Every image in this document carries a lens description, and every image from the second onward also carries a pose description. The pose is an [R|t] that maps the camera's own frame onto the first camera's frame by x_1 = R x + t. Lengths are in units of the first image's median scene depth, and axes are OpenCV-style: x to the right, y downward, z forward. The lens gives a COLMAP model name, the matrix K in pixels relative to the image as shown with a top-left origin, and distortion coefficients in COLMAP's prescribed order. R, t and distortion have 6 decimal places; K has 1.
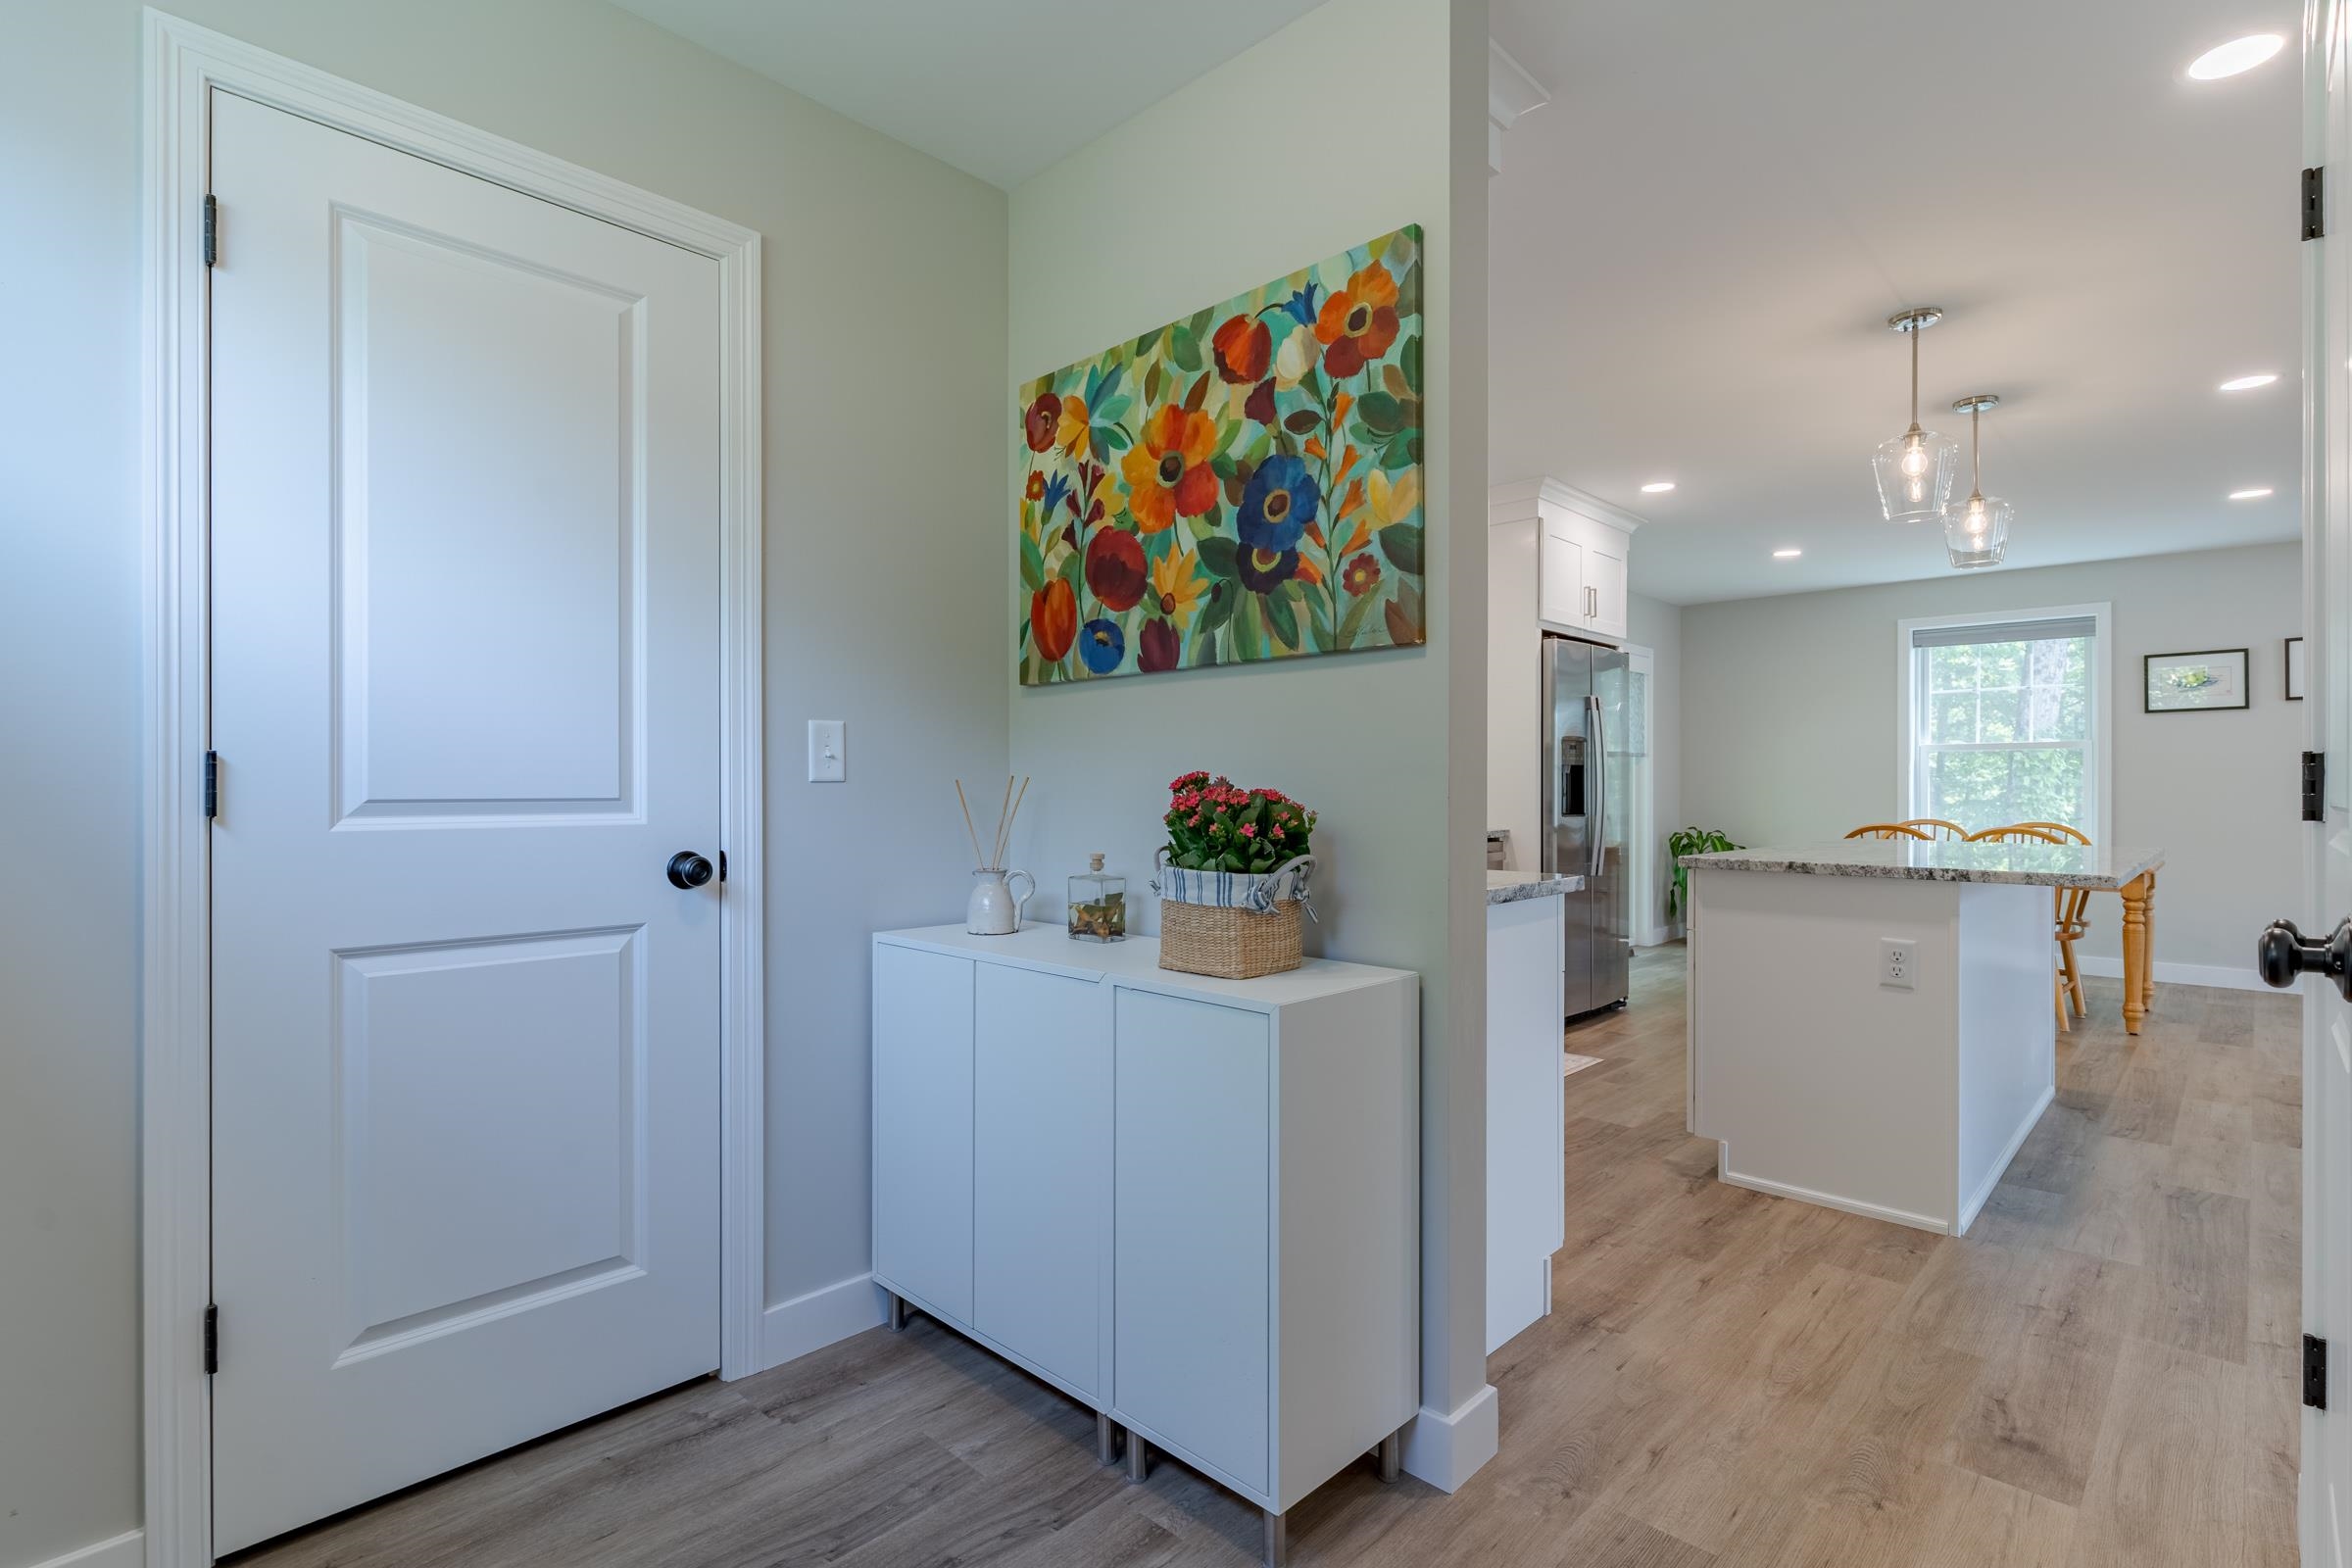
lens RADIAL K [[1118.4, 0, 1176.3], [0, 1118.4, 785.2], [0, 0, 1]] dist [0.001692, -0.000162]
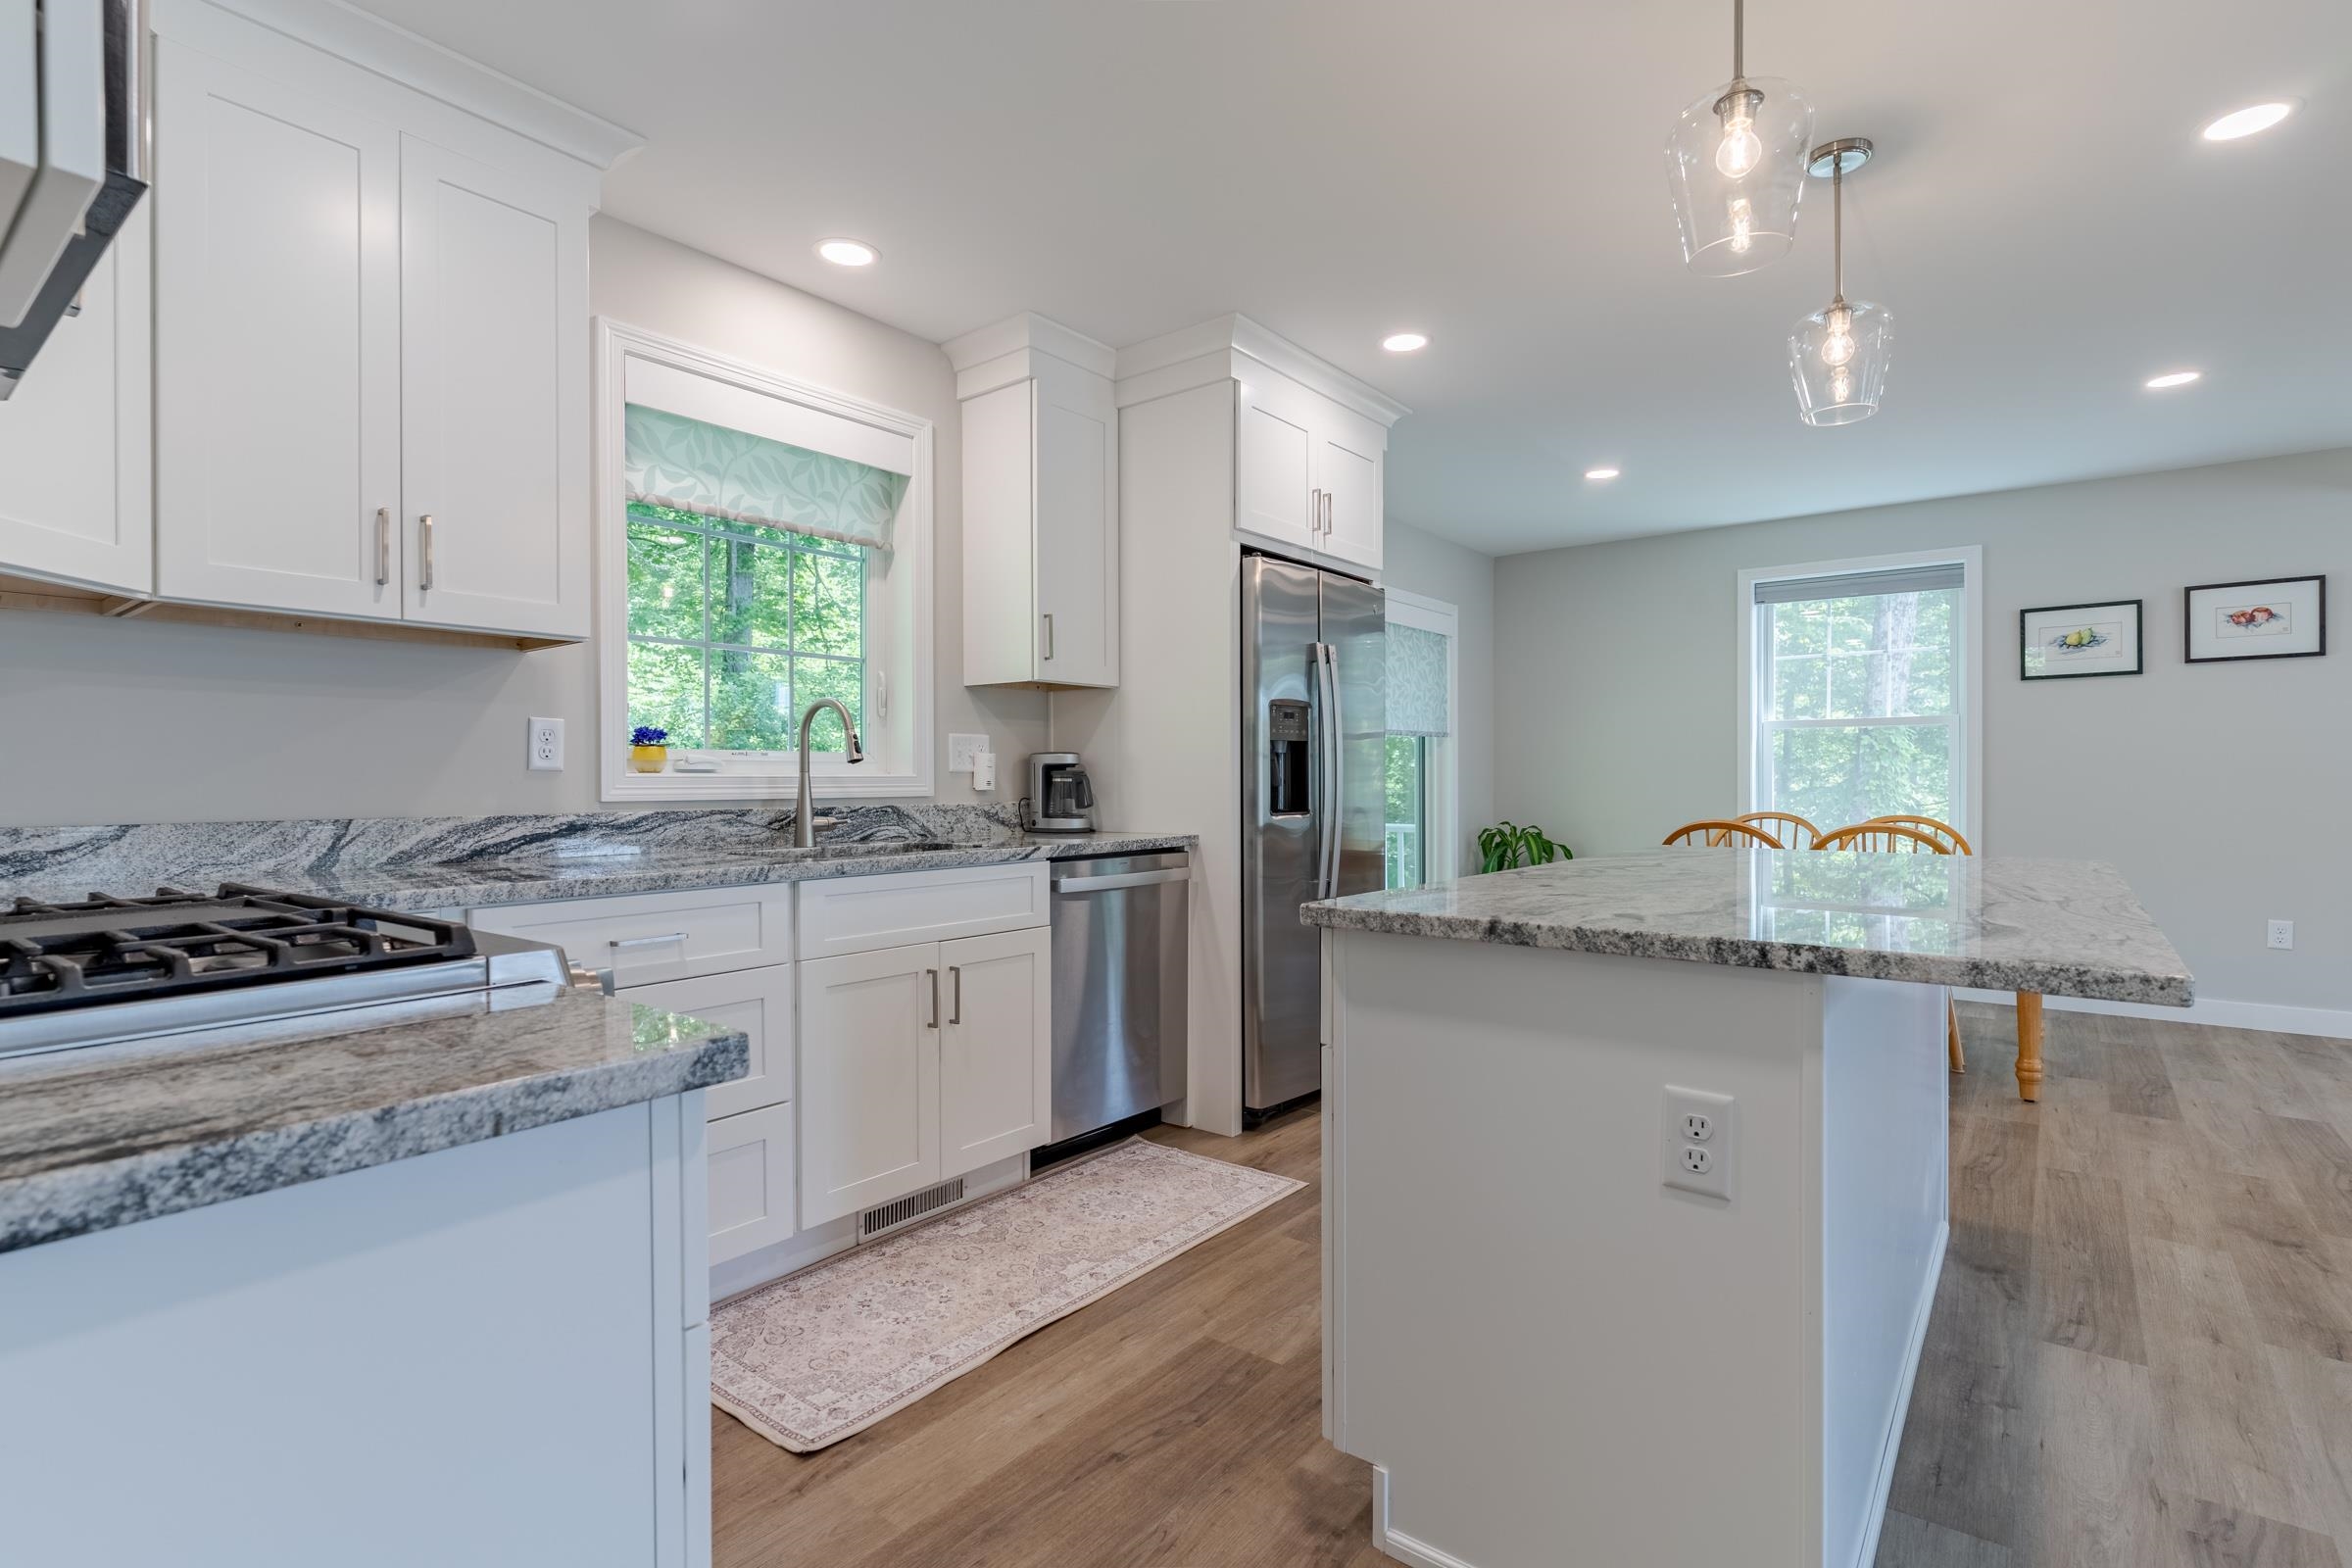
lens RADIAL K [[1118.4, 0, 1174.9], [0, 1118.4, 785.6], [0, 0, 1]] dist [0.001692, -0.000162]
pose [[0.995126, -0.005410, 0.098466, 0.213903], [0.004567, 0.999951, 0.008782, 0.003223], [-0.098509, -0.008289, 0.995102, 0.312325]]
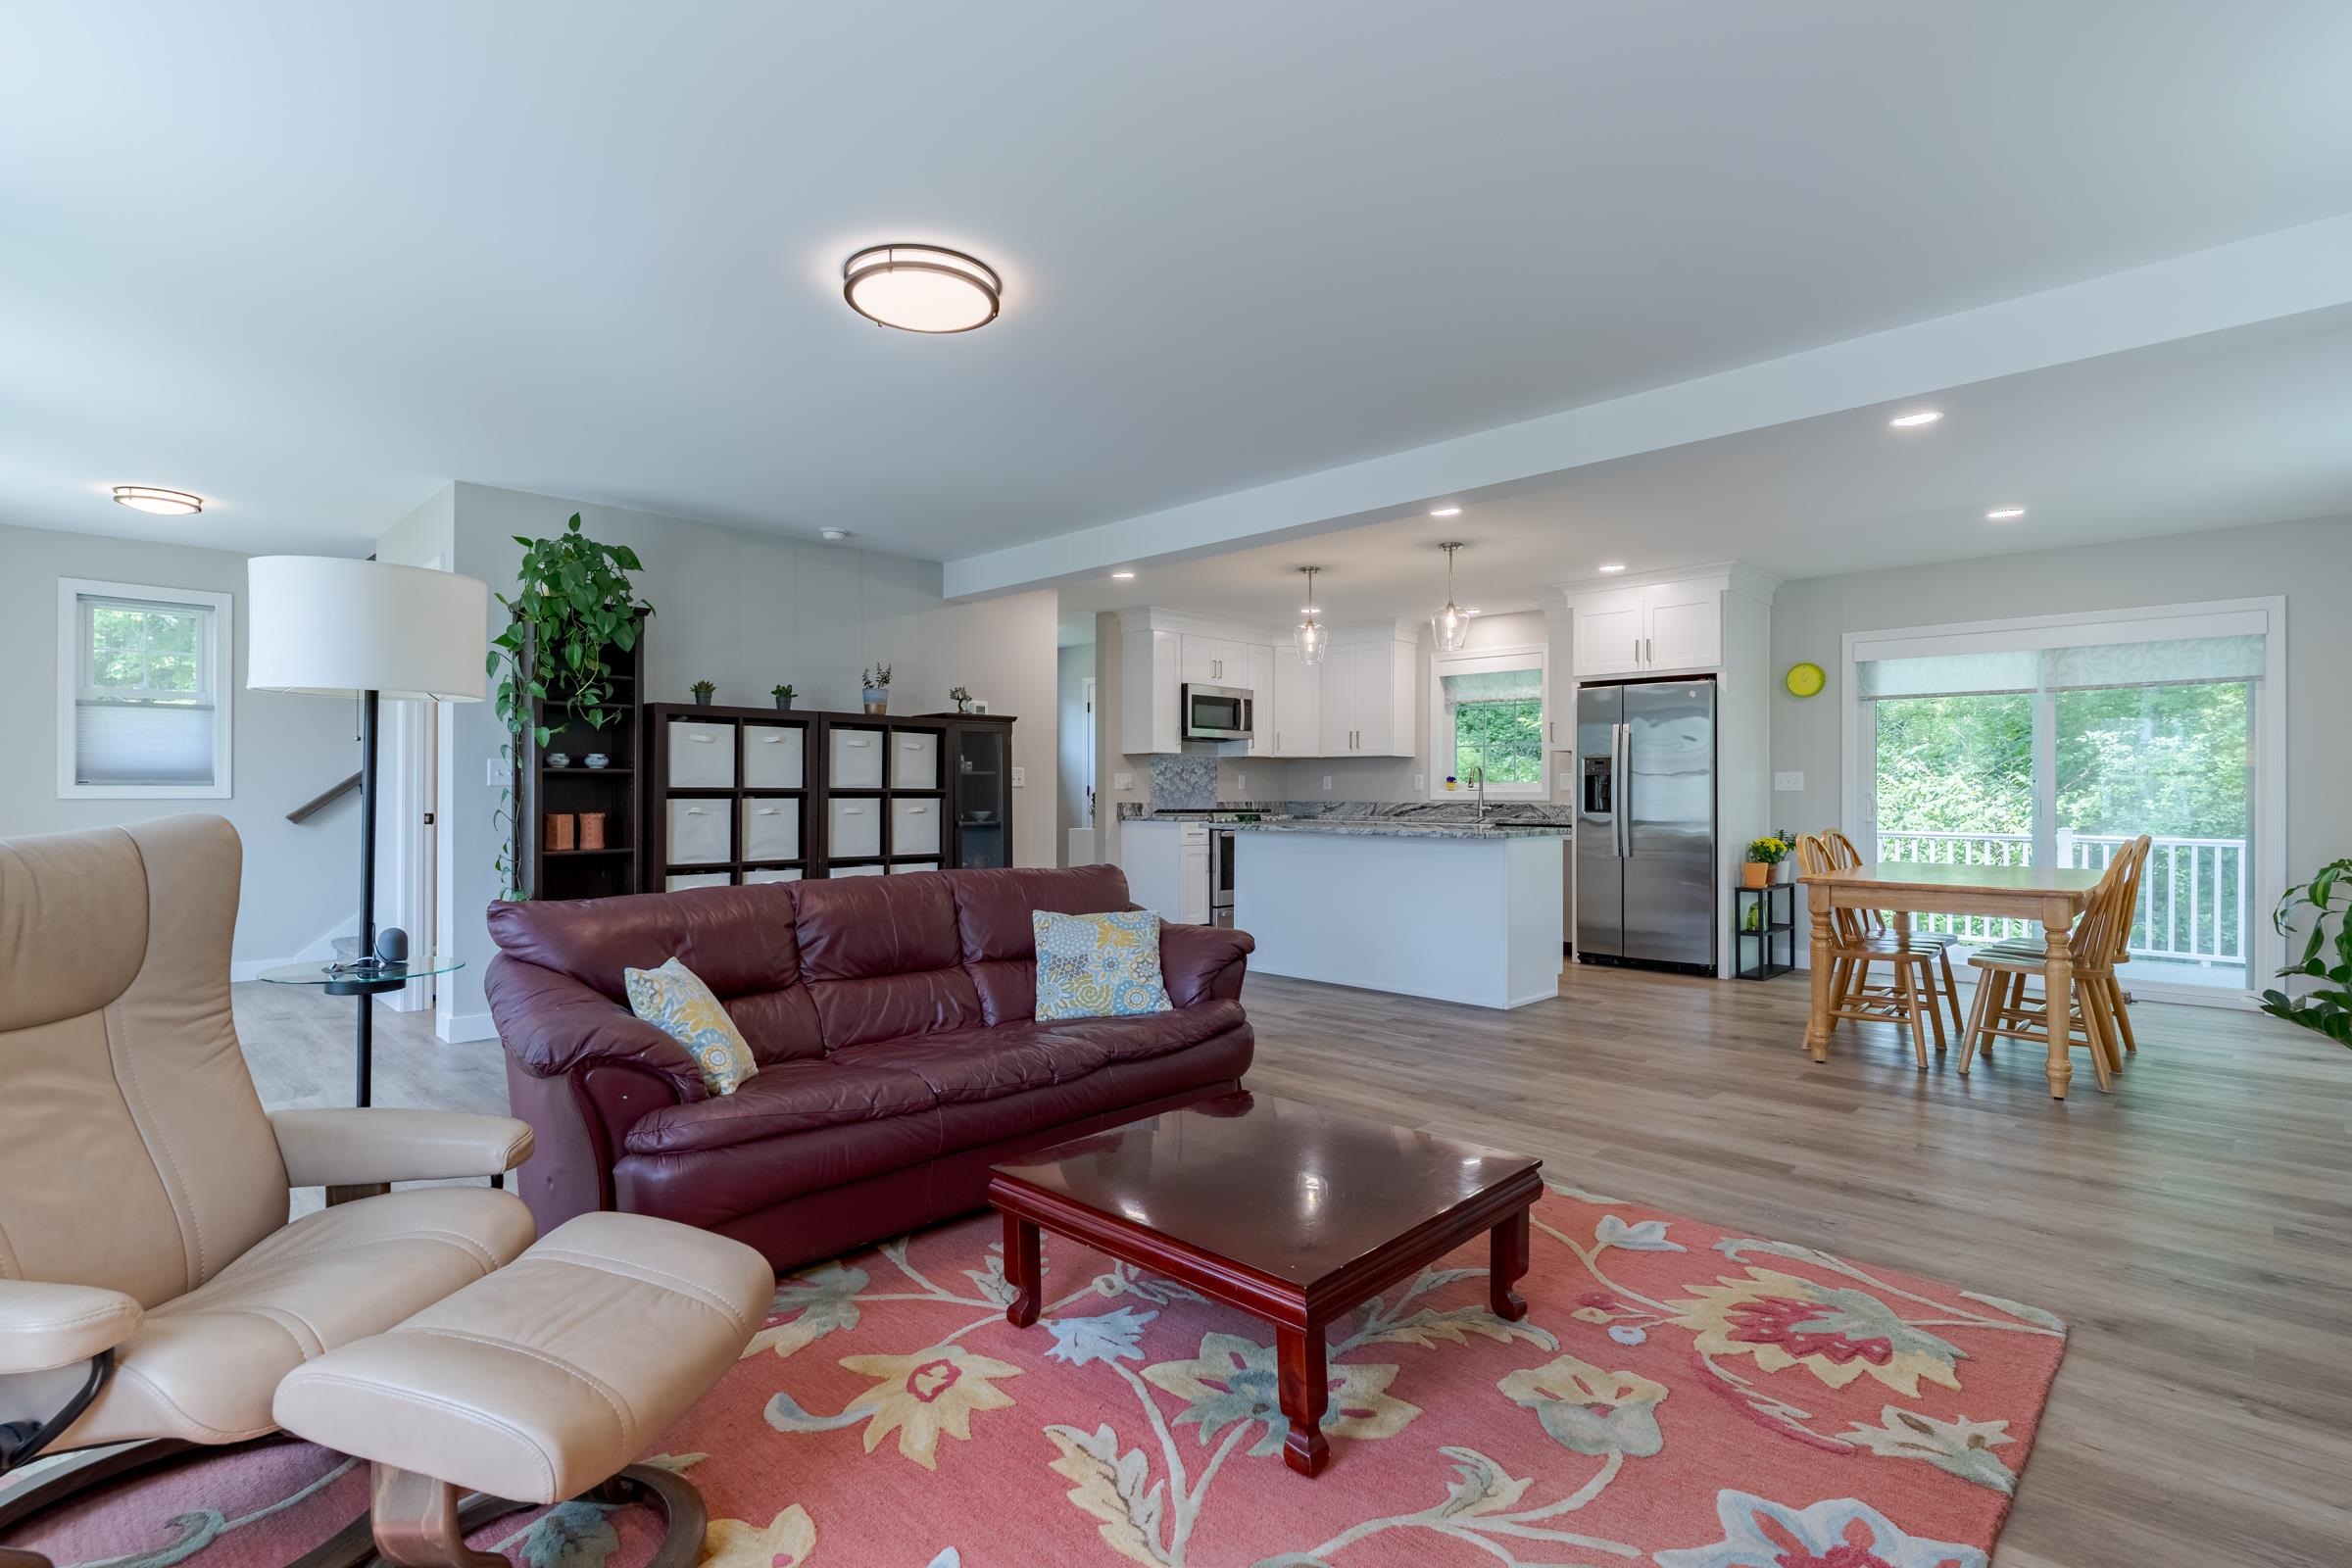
lens RADIAL K [[1118.4, 0, 1182.5], [0, 1118.4, 787.6], [0, 0, 1]] dist [0.001692, -0.000162]
pose [[0.002060, -0.005305, -0.999984, 1.763580], [-0.000439, 0.999986, -0.005306, 0.005178], [0.999998, 0.000450, 0.002057, 0.471667]]
